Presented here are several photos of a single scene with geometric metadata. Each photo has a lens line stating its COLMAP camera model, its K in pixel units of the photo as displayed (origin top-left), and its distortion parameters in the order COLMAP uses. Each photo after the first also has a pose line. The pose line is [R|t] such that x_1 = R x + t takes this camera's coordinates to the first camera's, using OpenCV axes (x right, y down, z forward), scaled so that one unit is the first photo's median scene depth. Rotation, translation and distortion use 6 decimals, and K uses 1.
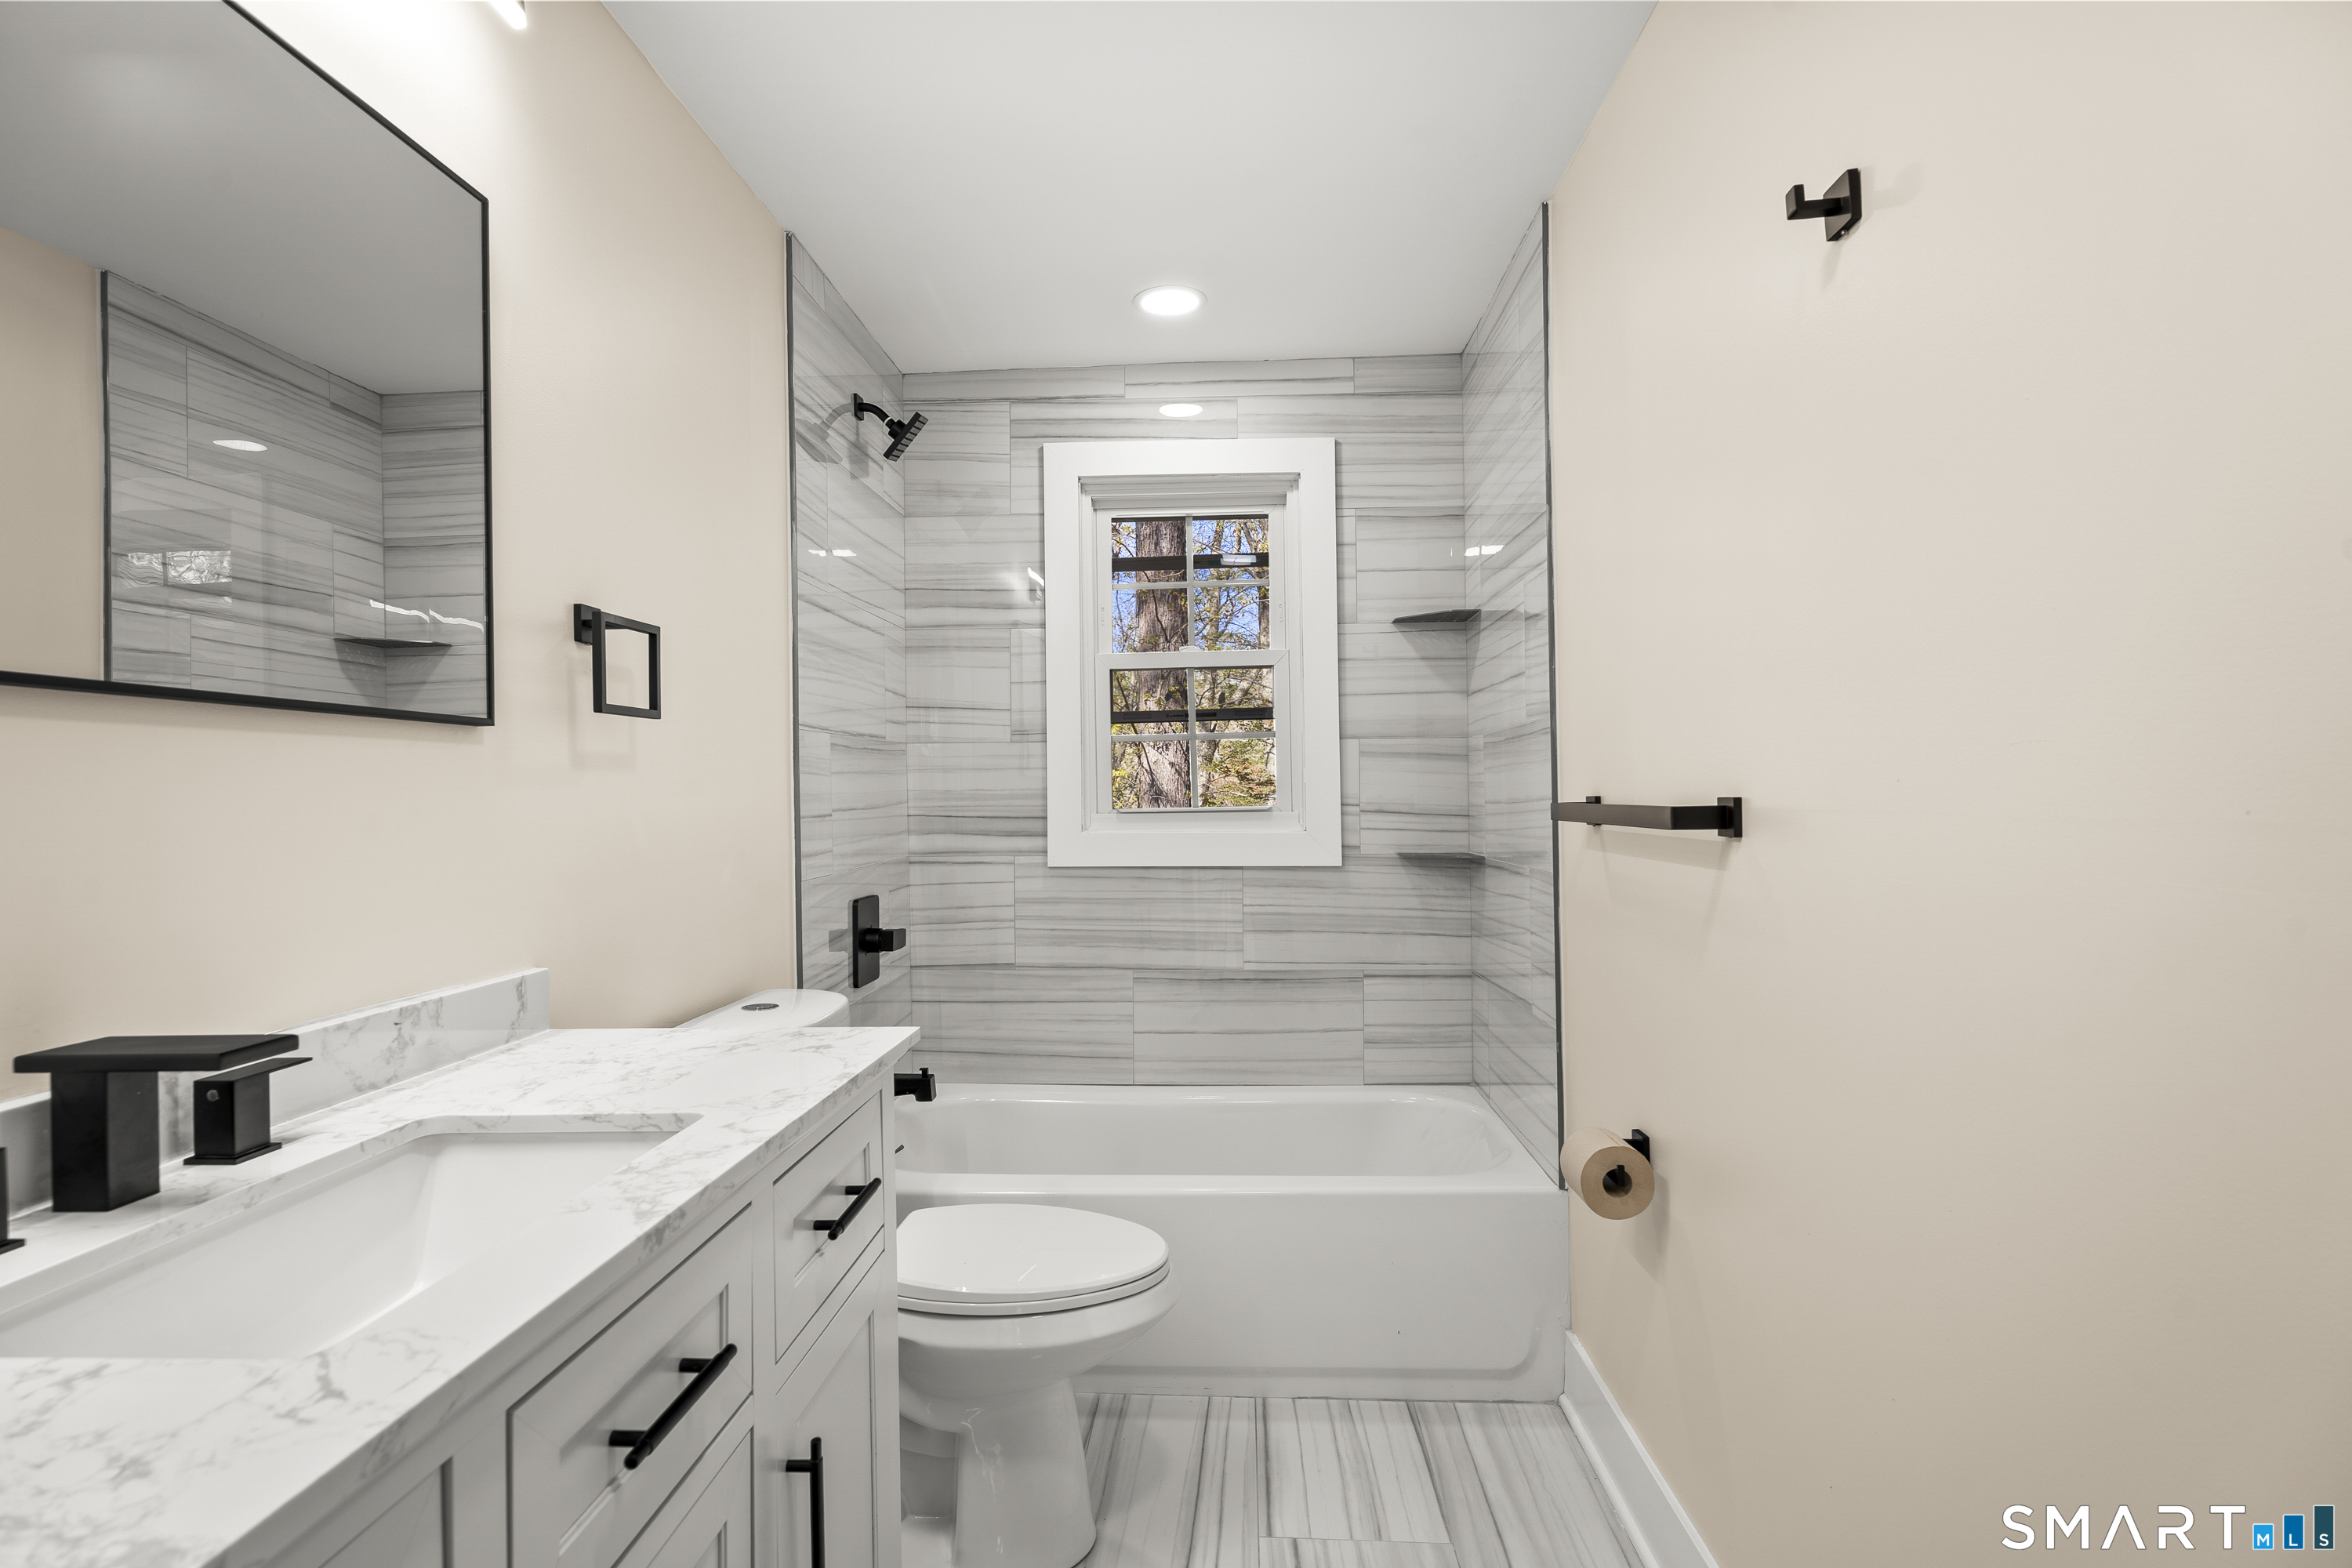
lens RADIAL K [[1196.8, 0, 1181.5], [0, 1196.8, 781.6], [0, 0, 1]] dist [-0.003697, -0.001301]
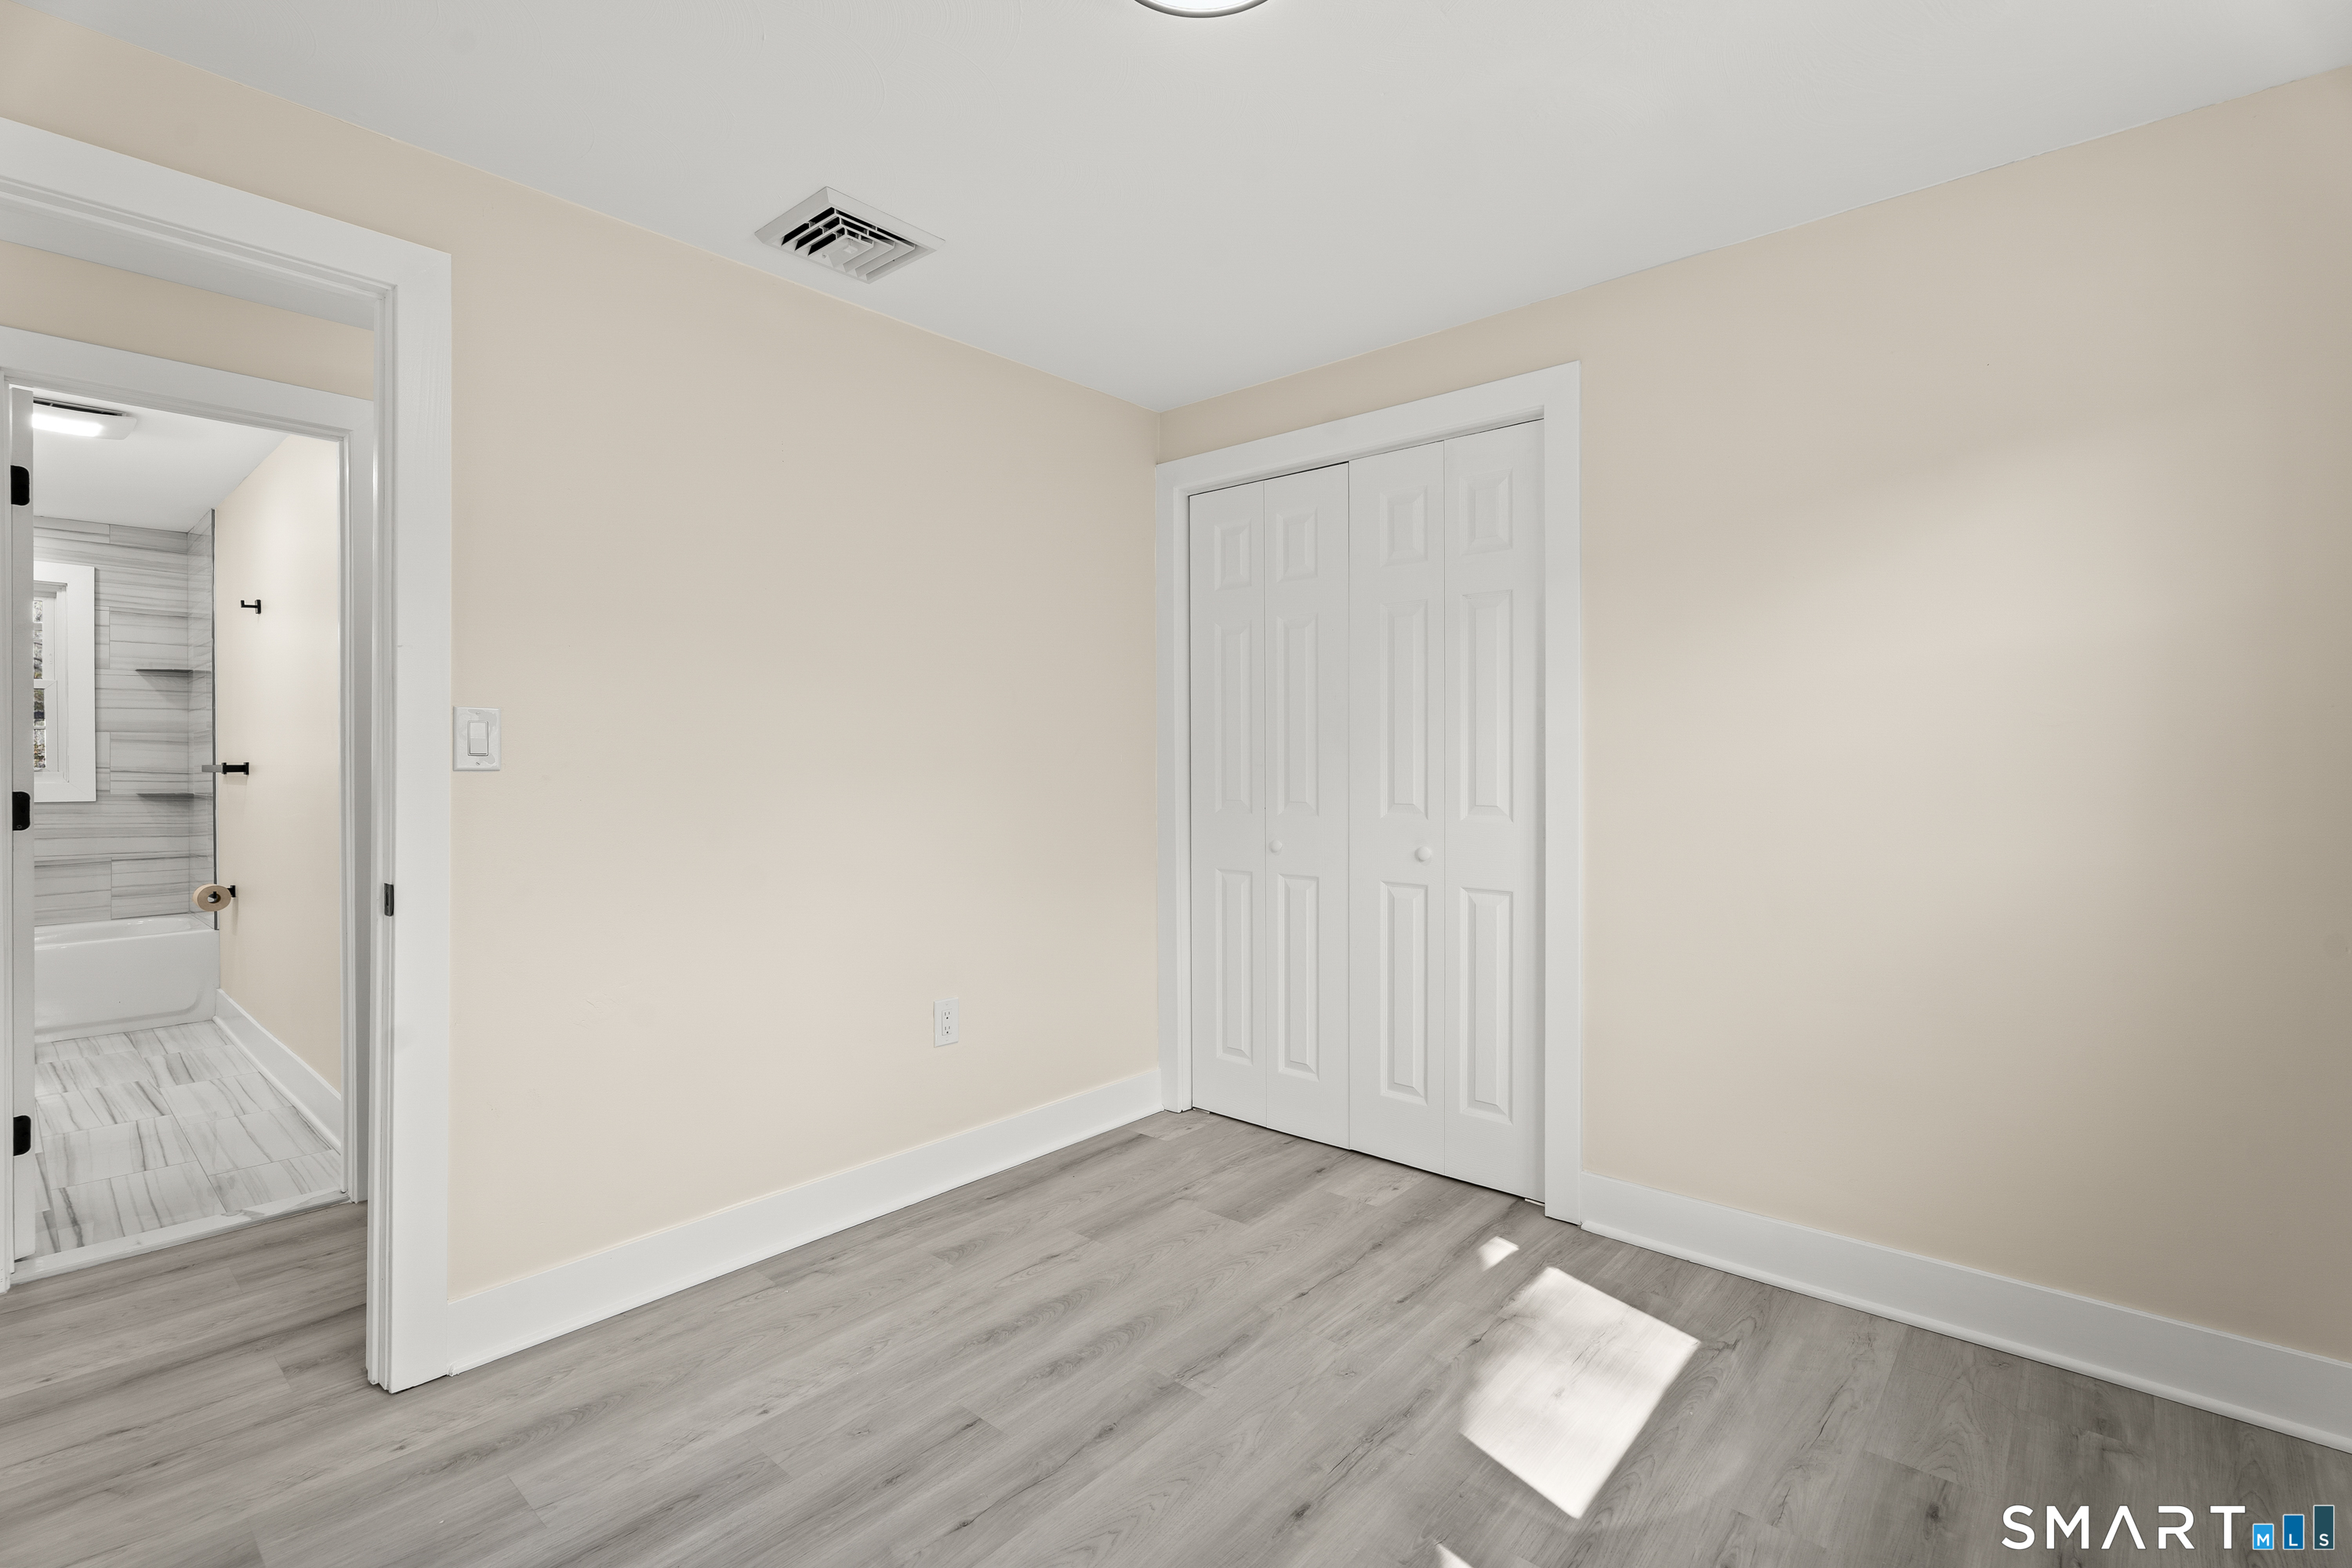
lens RADIAL K [[1068.6, 0, 1167.7], [0, 1068.6, 756.5], [0, 0, 1]] dist [0.002484, -0.001685]
pose [[0.634103, 0.010911, 0.773172, -0.092022], [-0.008349, 0.999939, -0.007263, 0.000196], [-0.773204, -0.001850, 0.634155, -1.305771]]
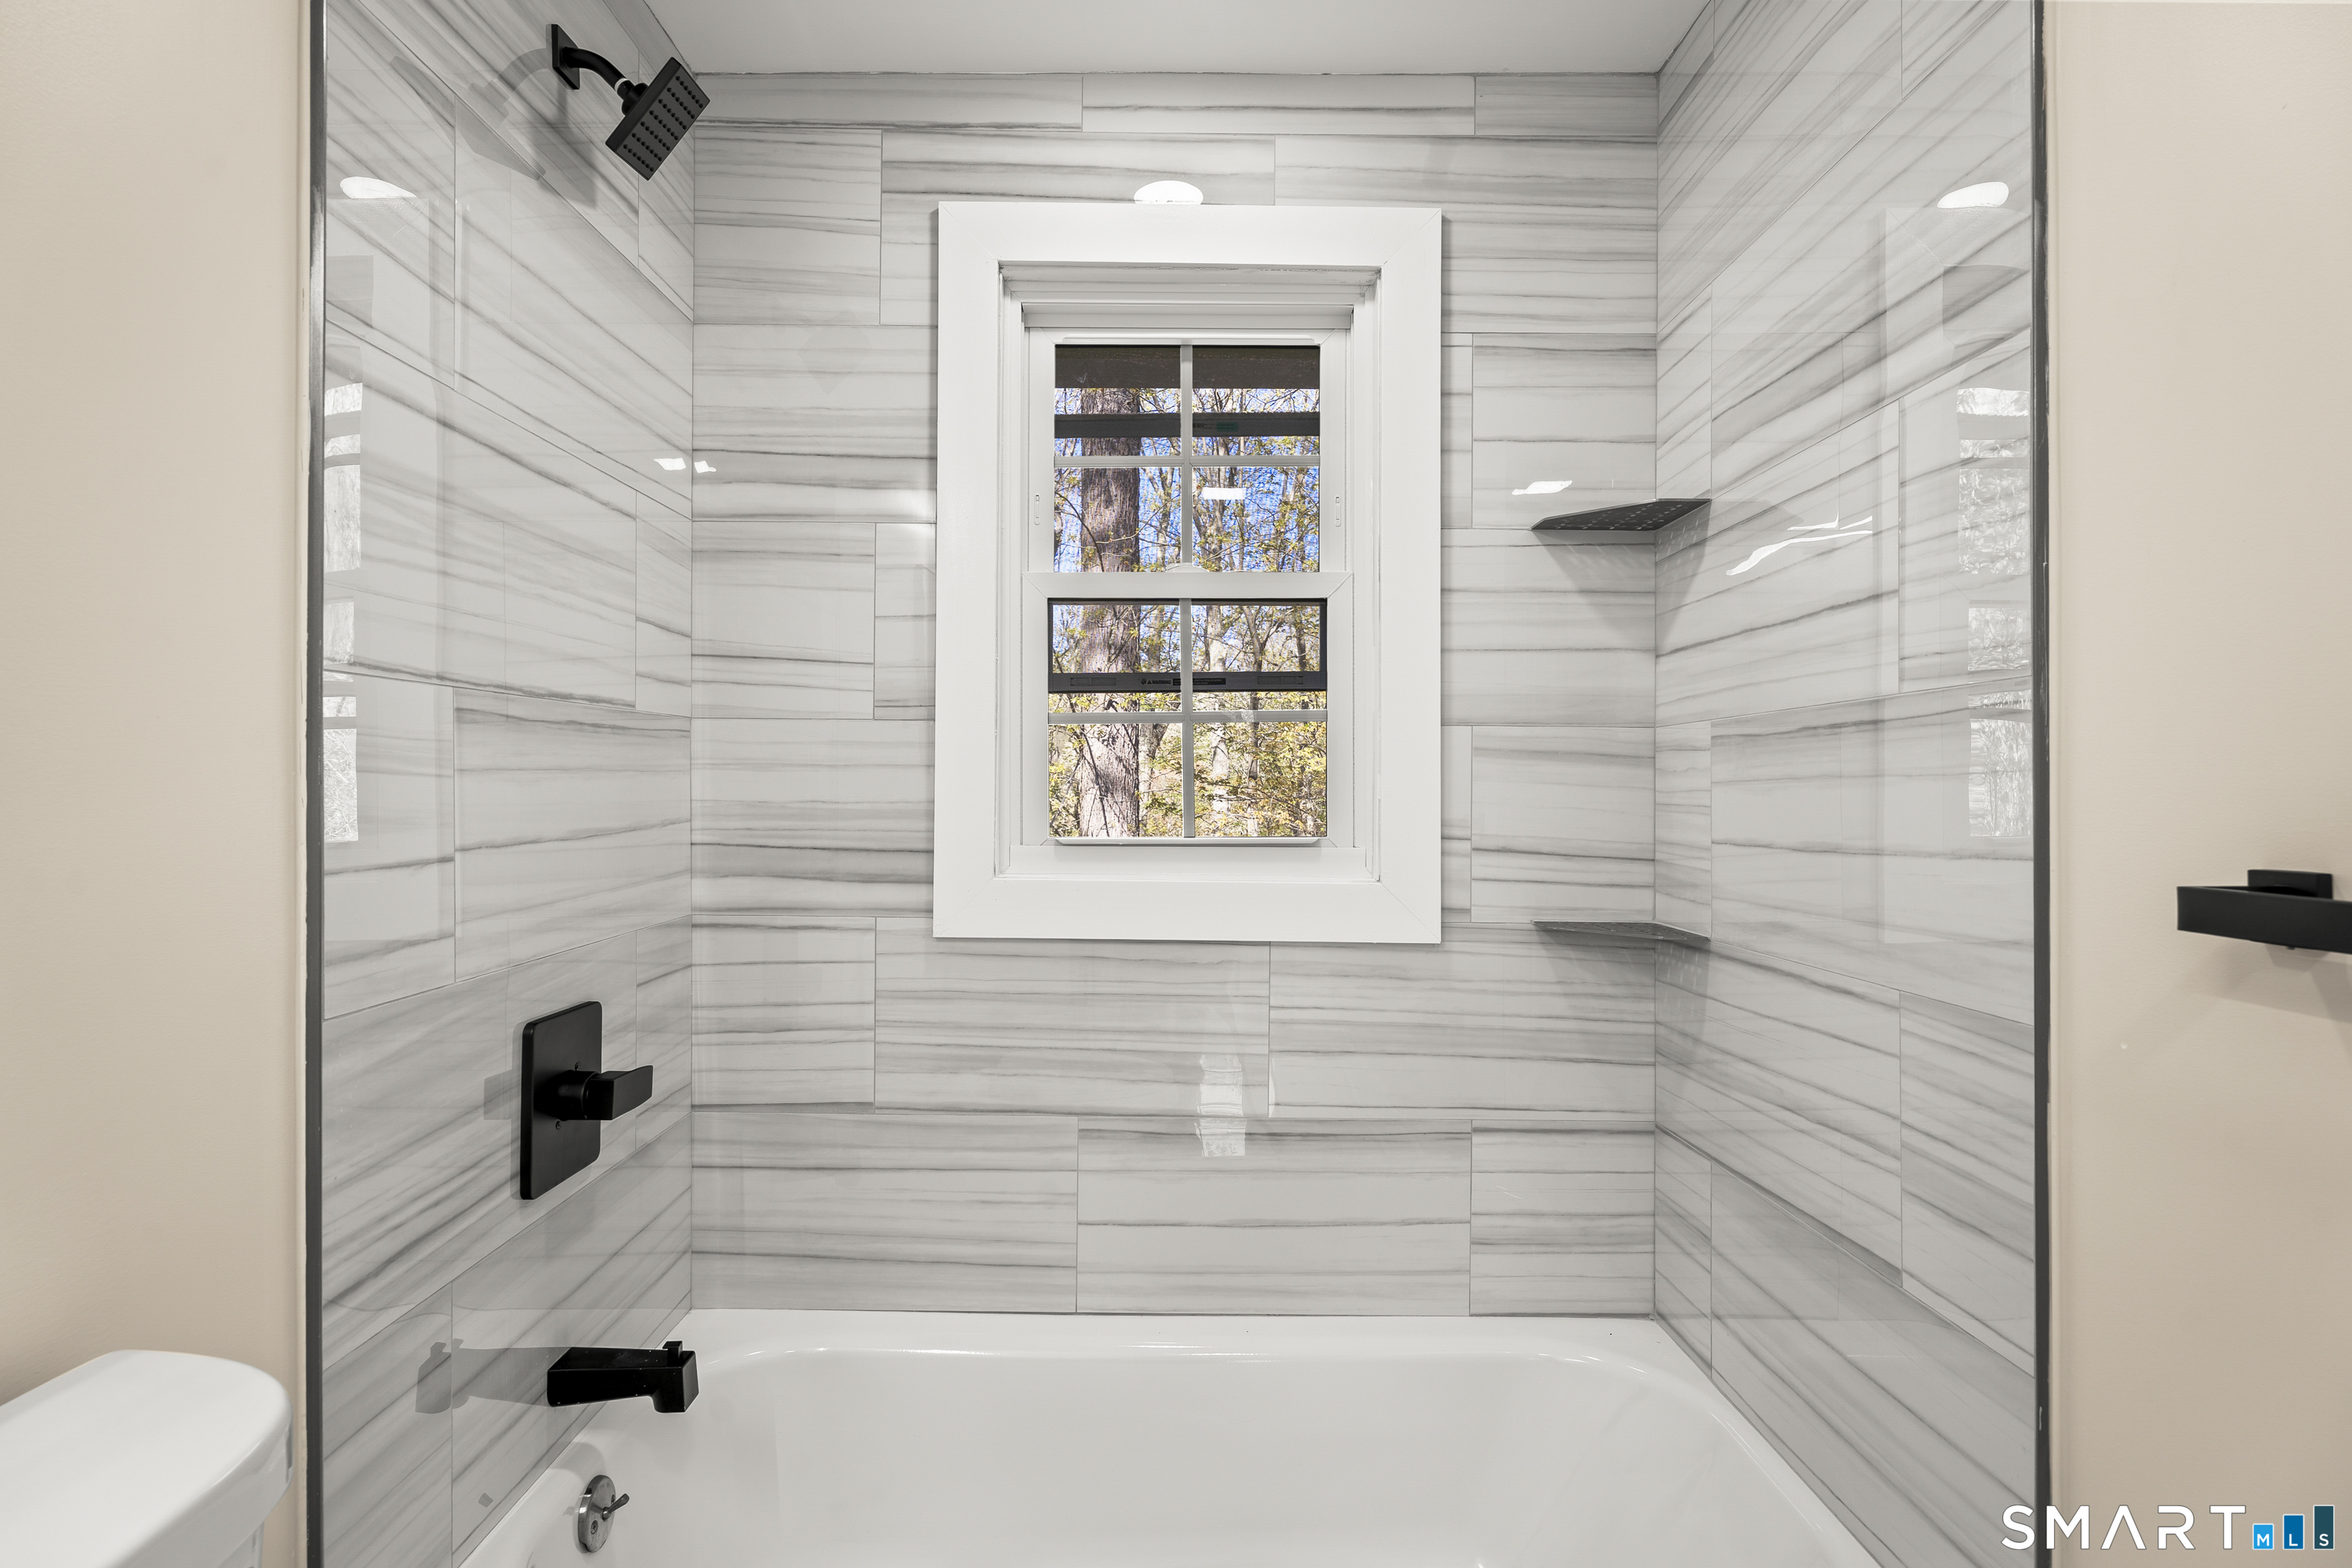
lens RADIAL K [[1196.8, 0, 1183.7], [0, 1196.8, 784.9], [0, 0, 1]] dist [-0.003697, -0.001301]
pose [[0.998387, 0.018098, 0.053809, -0.023938], [-0.018428, 0.999814, 0.005633, -0.007637], [-0.053697, -0.006615, 0.998535, 0.422787]]
